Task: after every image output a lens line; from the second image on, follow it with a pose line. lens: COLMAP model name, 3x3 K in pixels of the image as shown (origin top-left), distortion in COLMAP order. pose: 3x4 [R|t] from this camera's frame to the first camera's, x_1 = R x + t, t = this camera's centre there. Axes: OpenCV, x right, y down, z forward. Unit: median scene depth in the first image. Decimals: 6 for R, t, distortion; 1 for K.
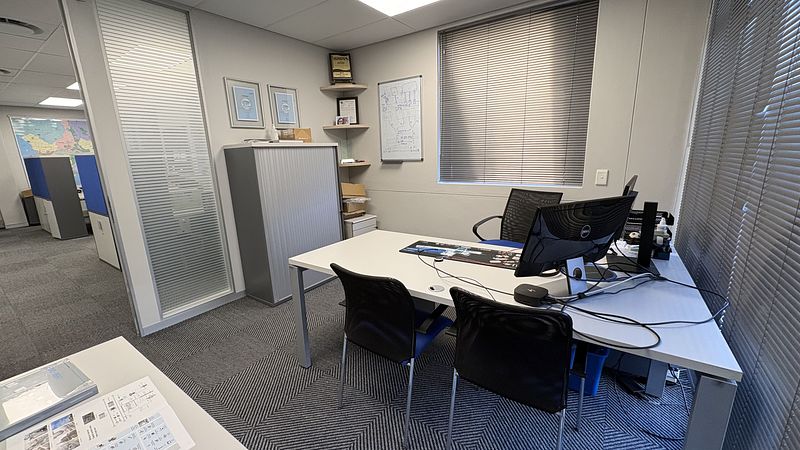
lens RADIAL K [[319.6, 0, 399.0], [0, 319.6, 223.6], [0, 0, 1]] dist [0.000153, 0.000459]
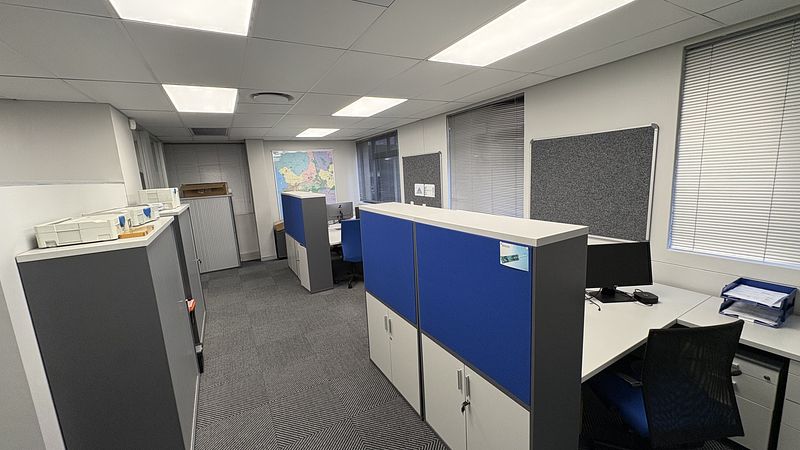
lens RADIAL K [[319.6, 0, 400.7], [0, 319.6, 225.5], [0, 0, 1]] dist [0.000153, 0.000459]
pose [[0.900936, 0.049740, -0.431092, -0.395487], [-0.066006, 0.997558, -0.022847, -0.101021], [0.428903, 0.049038, 0.902019, 0.268121]]
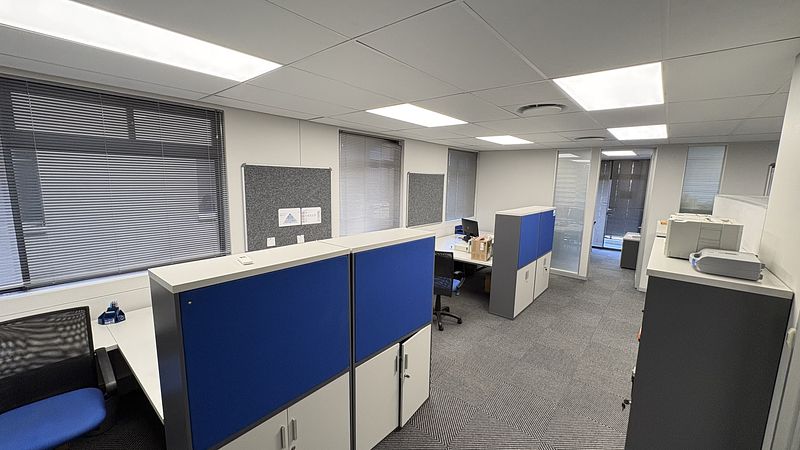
lens RADIAL K [[319.6, 0, 399.4], [0, 319.6, 225.3], [0, 0, 1]] dist [0.000153, 0.000459]
pose [[0.087771, -0.114573, 0.989530, -1.336279], [0.201524, 0.974866, 0.095000, -0.226290], [-0.975543, 0.191076, 0.108654, 0.828260]]
